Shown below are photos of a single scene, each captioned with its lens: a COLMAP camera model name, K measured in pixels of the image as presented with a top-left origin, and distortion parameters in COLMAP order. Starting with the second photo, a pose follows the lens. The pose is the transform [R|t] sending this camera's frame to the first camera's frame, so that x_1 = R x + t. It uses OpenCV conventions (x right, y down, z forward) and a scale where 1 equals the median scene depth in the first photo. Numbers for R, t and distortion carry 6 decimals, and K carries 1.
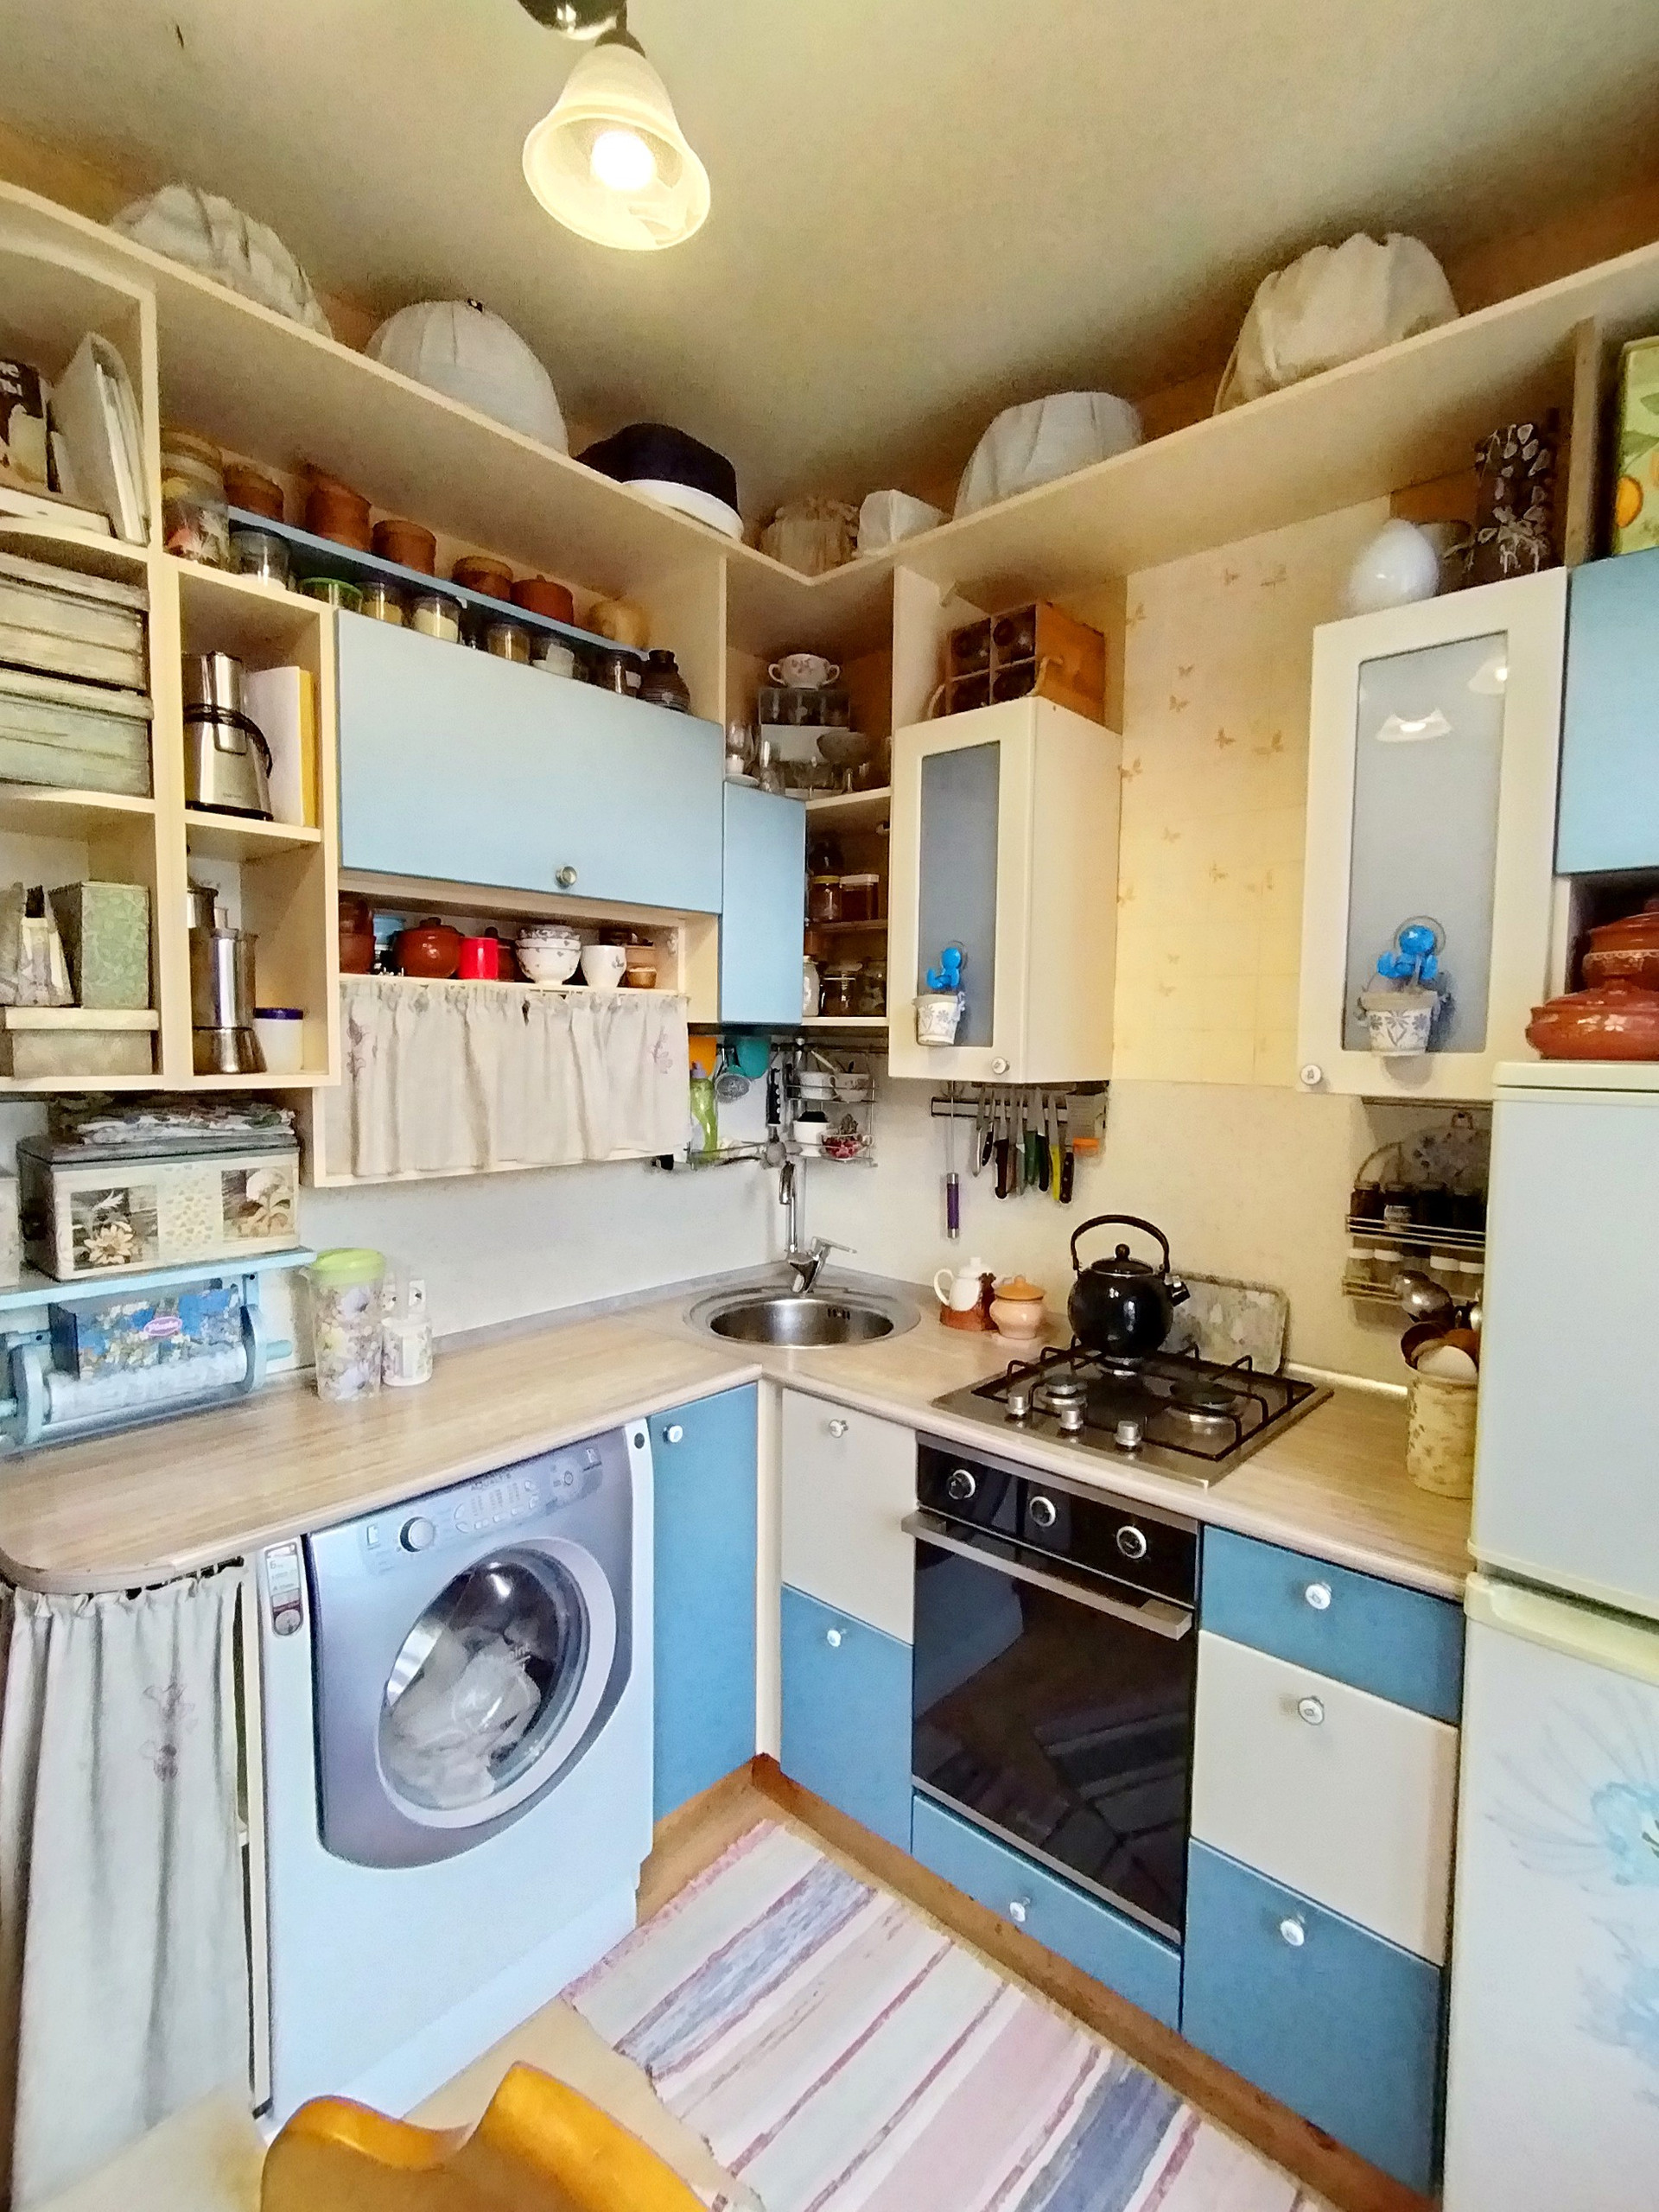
lens RADIAL K [[1059.4, 0, 844.7], [0, 1059.4, 1111.2], [0, 0, 1]] dist [-0.009138, 0.000991]
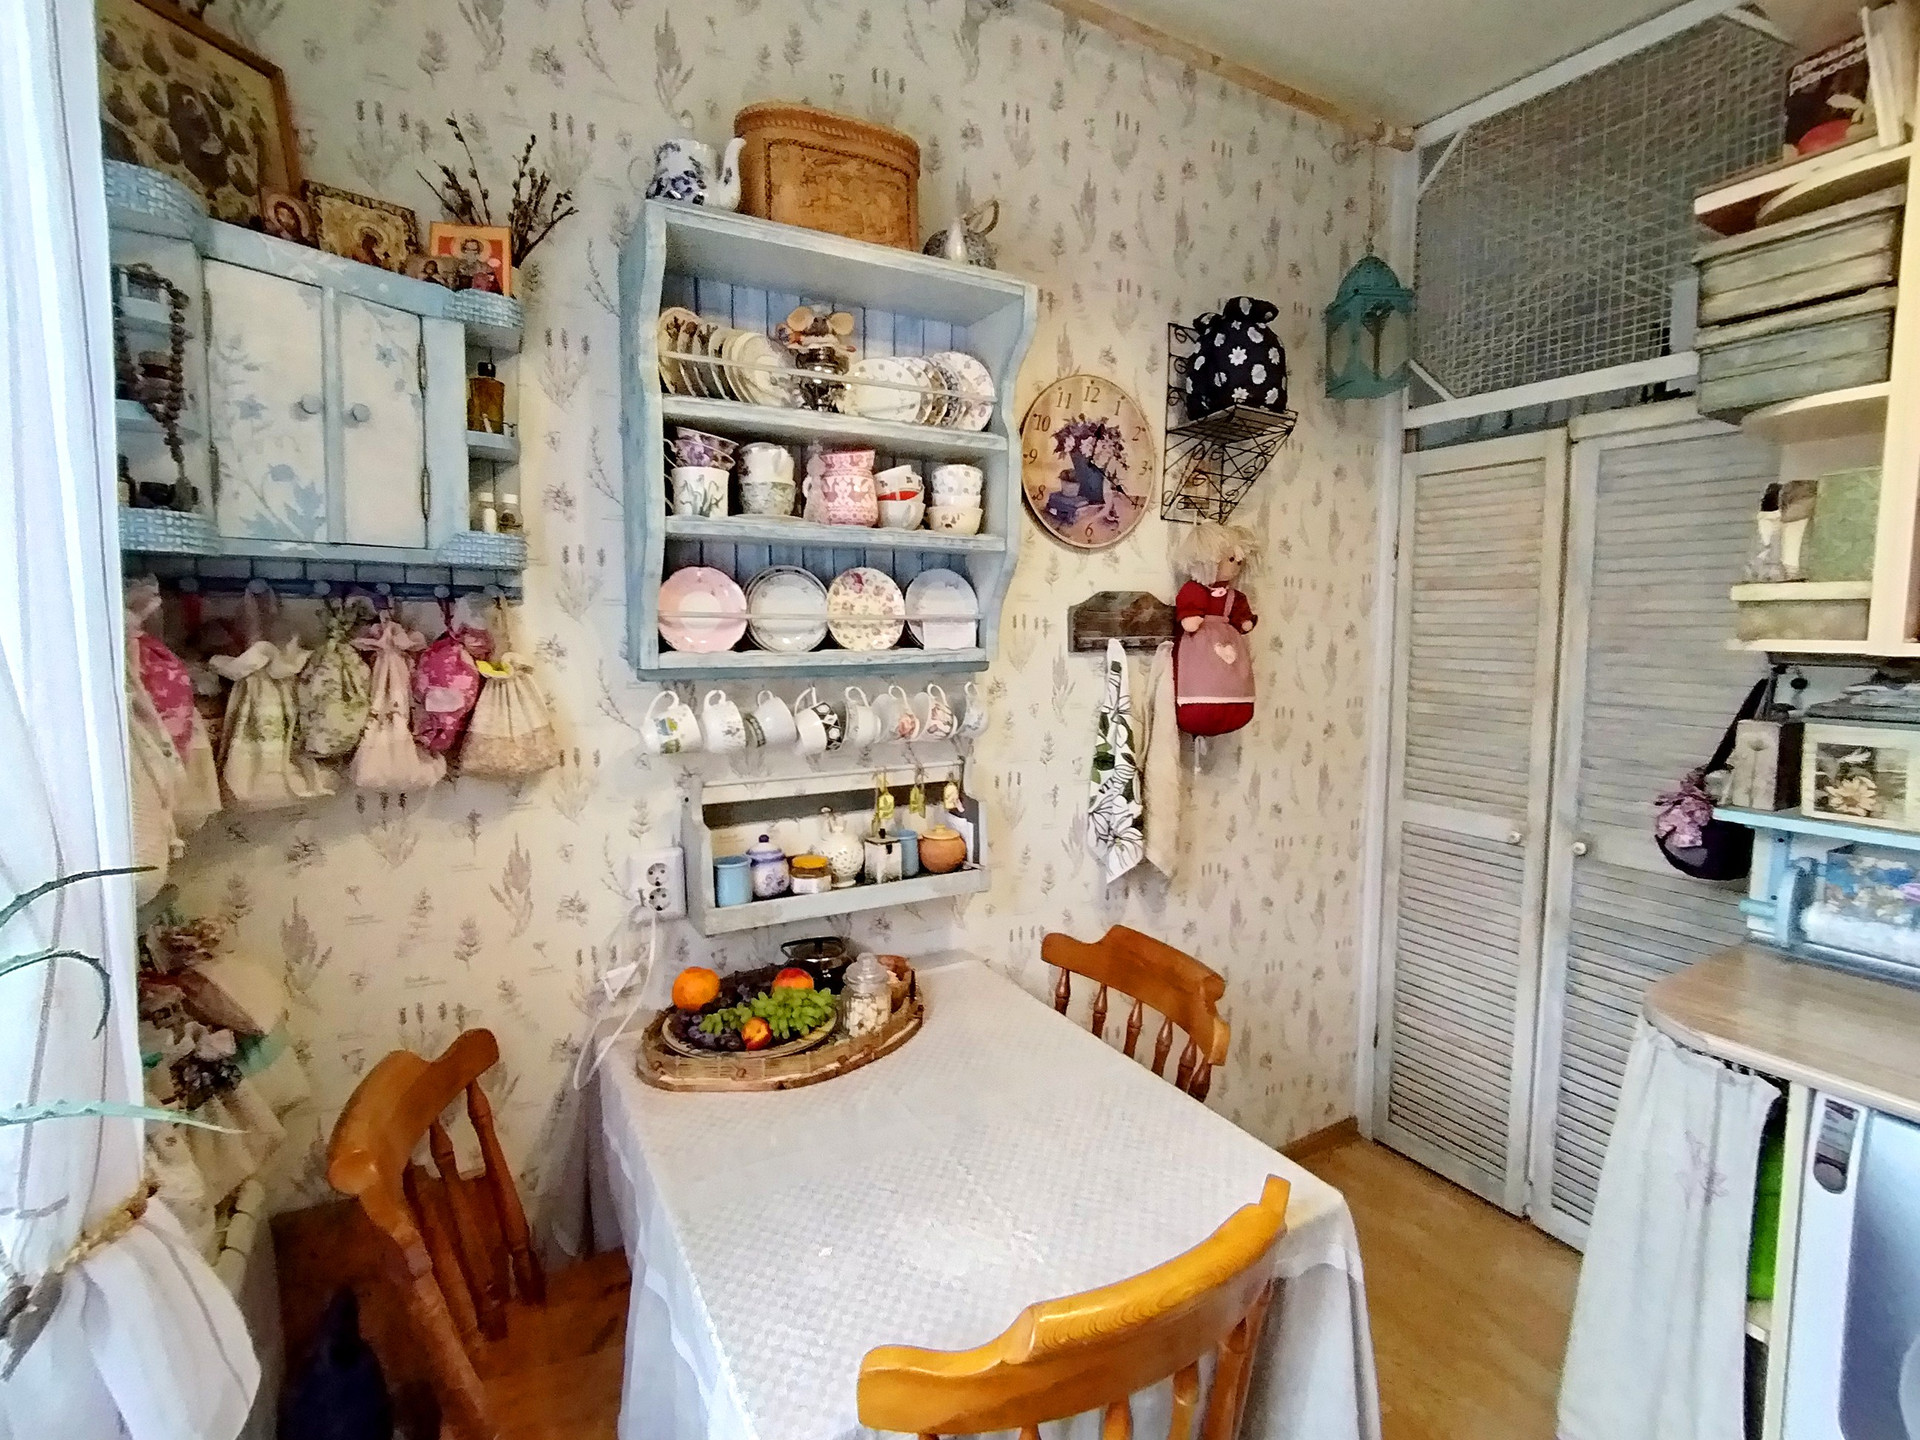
lens RADIAL K [[913.0, 0, 963.7], [0, 913.0, 707.5], [0, 0, 1]] dist [-0.012185, -0.001515]
pose [[-0.314030, 0.072297, -0.946656, 0.487825], [-0.075491, 0.992038, 0.100806, 0.009313], [0.946407, 0.103120, -0.306072, 0.399975]]
